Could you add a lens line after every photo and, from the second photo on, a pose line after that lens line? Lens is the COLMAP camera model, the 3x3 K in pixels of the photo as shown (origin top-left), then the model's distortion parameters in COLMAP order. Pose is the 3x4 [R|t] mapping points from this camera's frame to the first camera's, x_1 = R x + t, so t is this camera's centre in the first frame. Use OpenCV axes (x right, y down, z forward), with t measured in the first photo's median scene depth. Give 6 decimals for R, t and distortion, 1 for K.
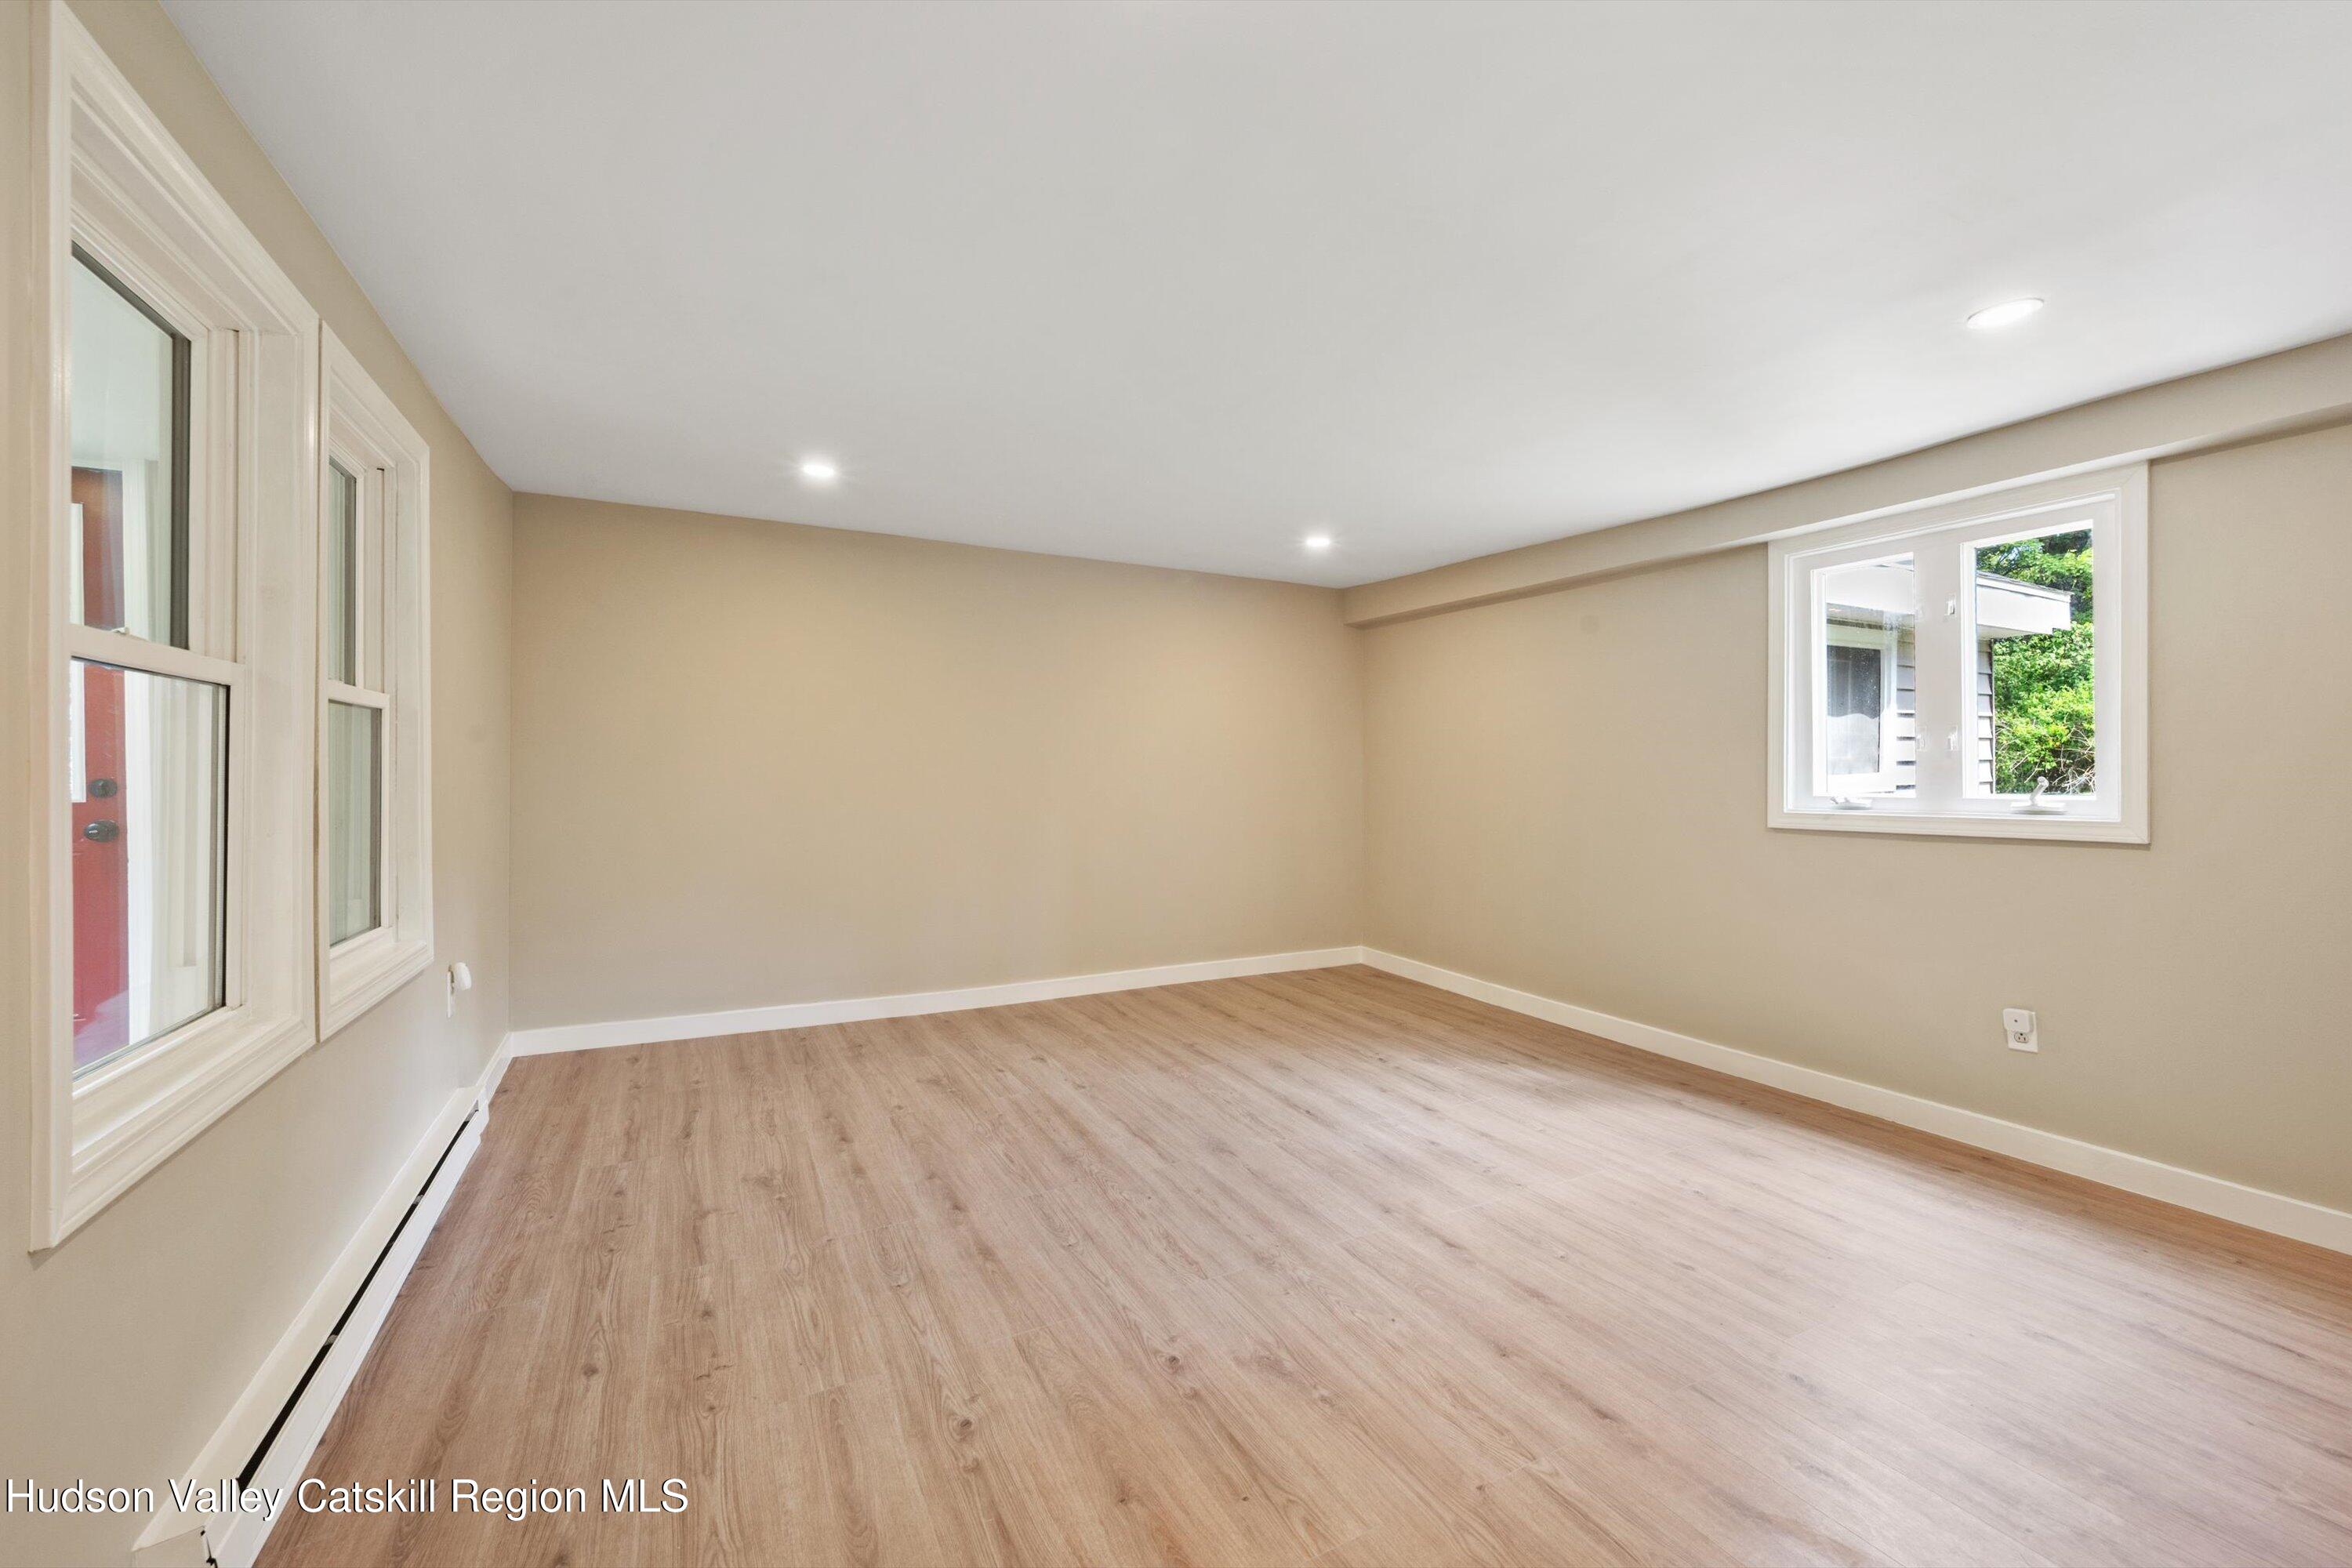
lens RADIAL K [[1032.5, 0, 1179.1], [0, 1032.5, 779.3], [0, 0, 1]] dist [0.000203, 0.000323]
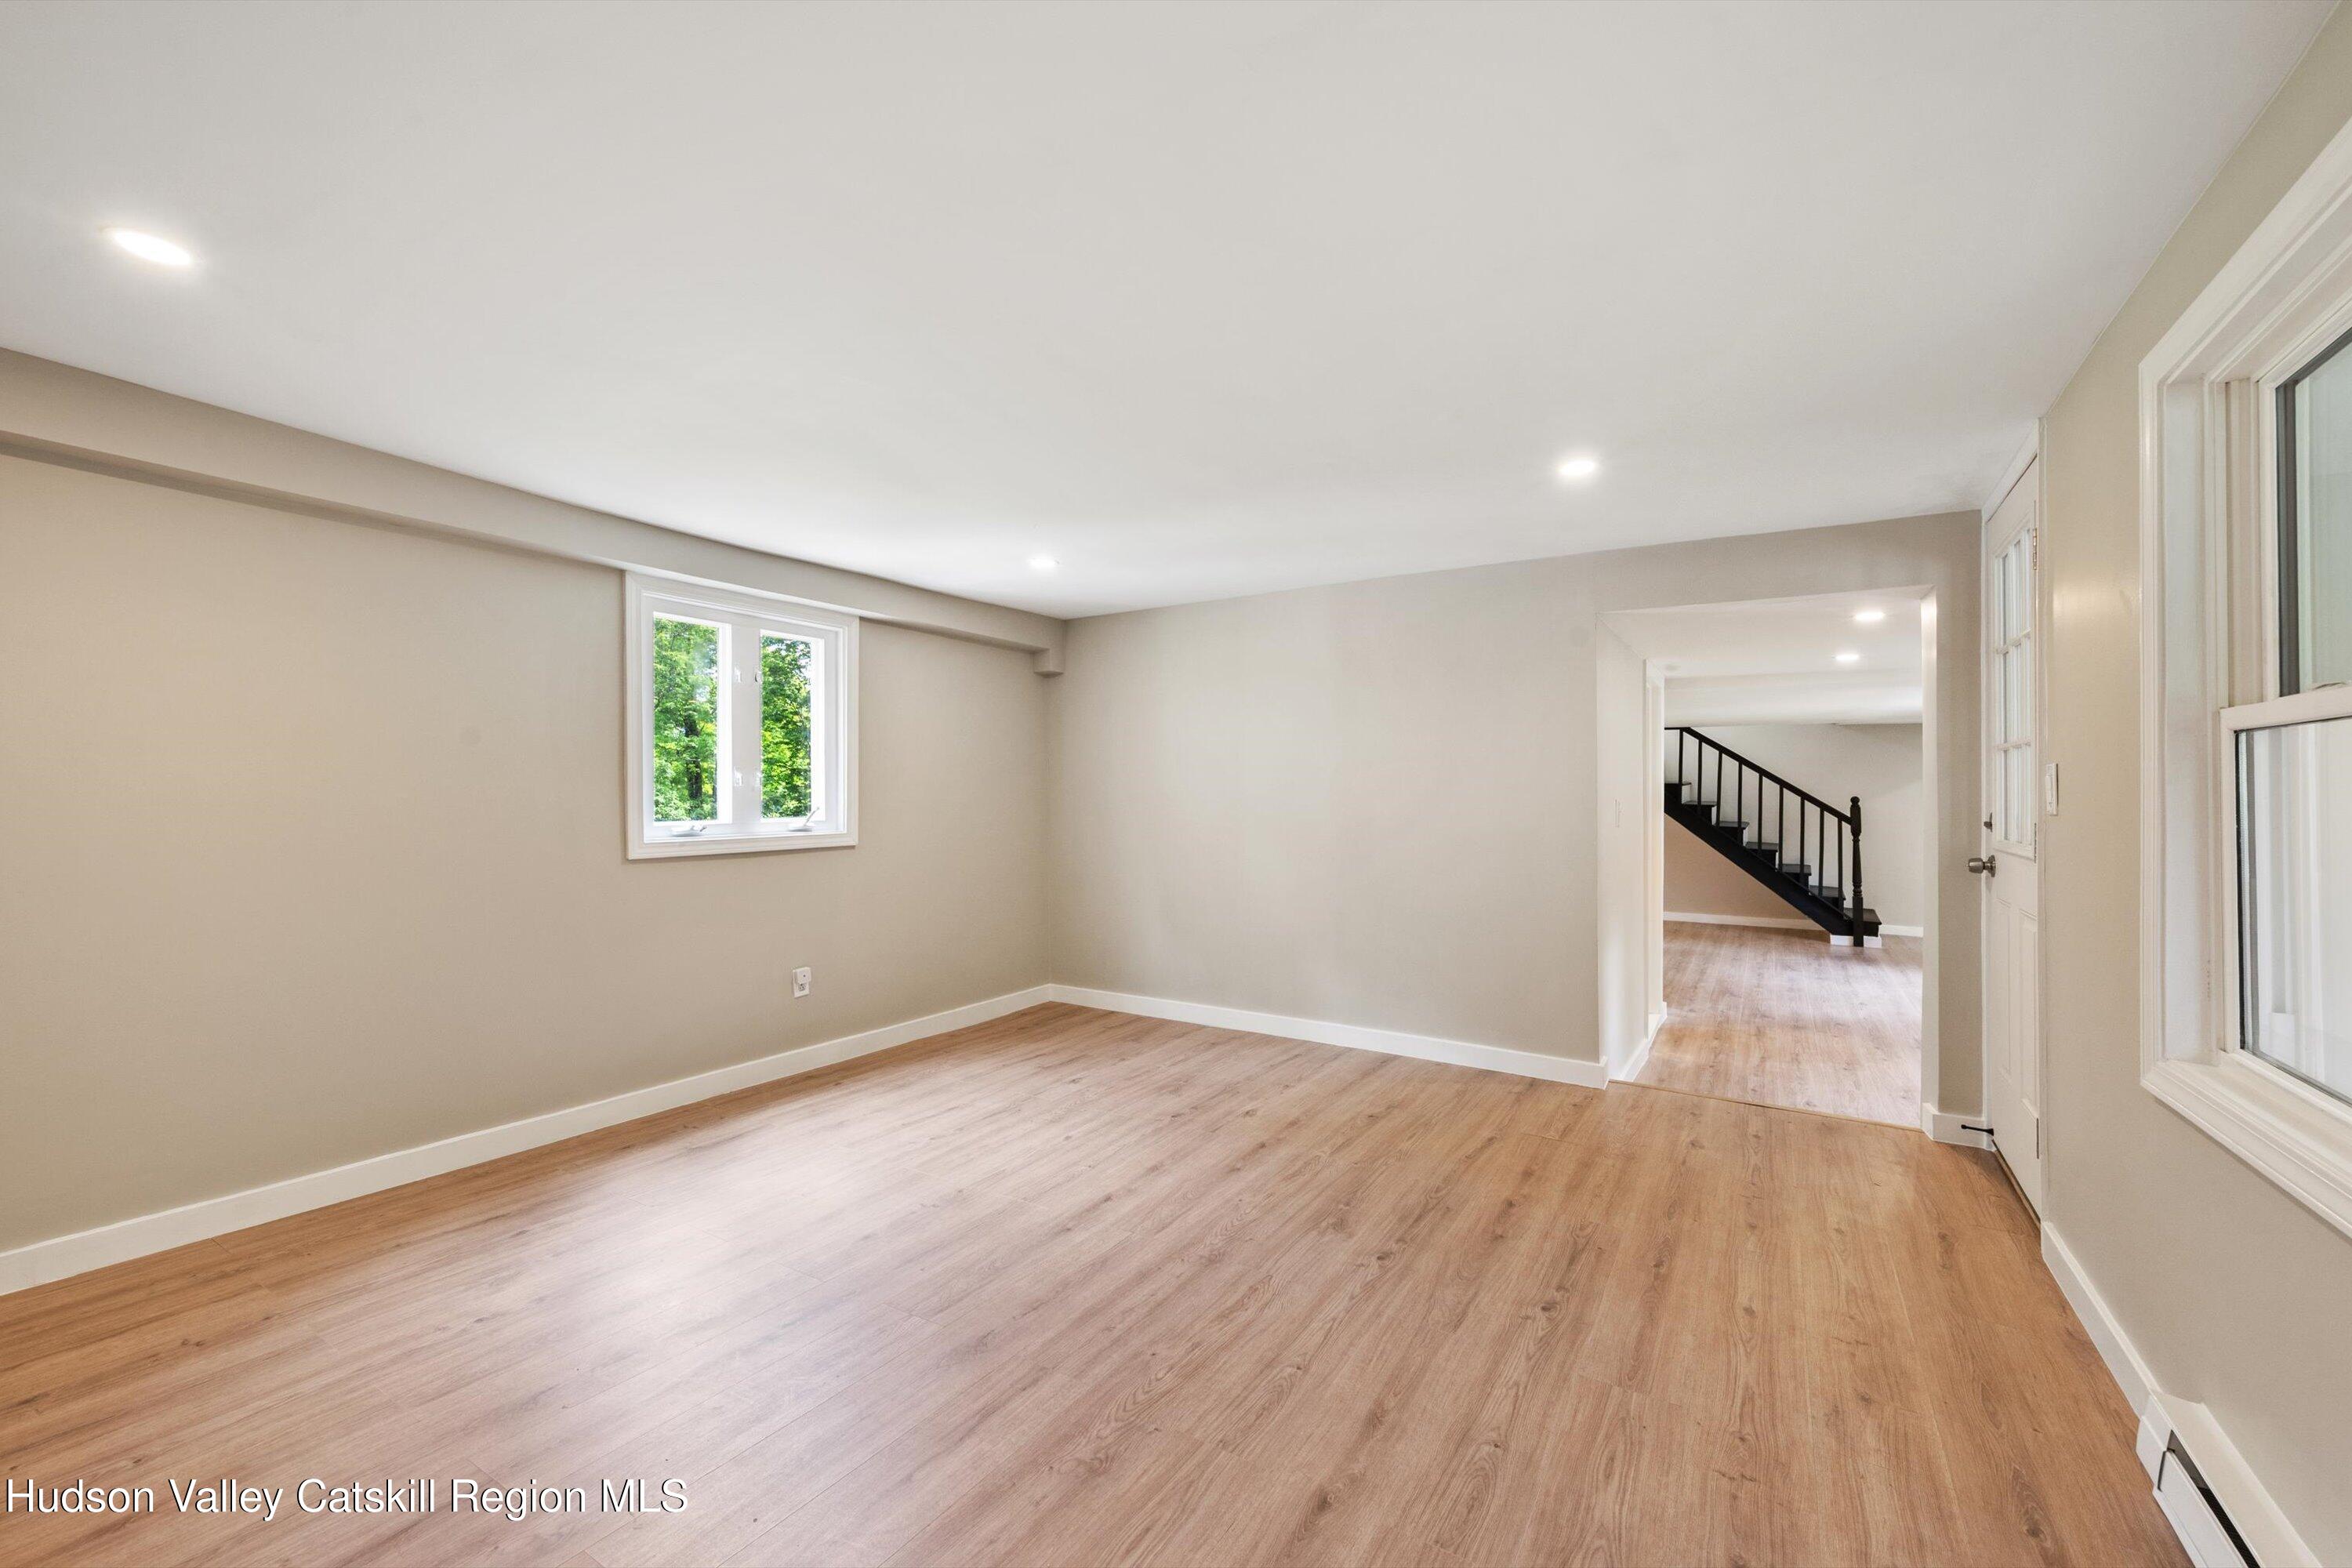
lens RADIAL K [[1032.5, 0, 1175.2], [0, 1032.5, 785.2], [0, 0, 1]] dist [0.000203, 0.000323]
pose [[-0.568309, 0.006472, 0.822790, -0.817158], [0.003155, 0.999979, -0.005687, -0.026372], [-0.822809, -0.000636, -0.568318, 1.705783]]
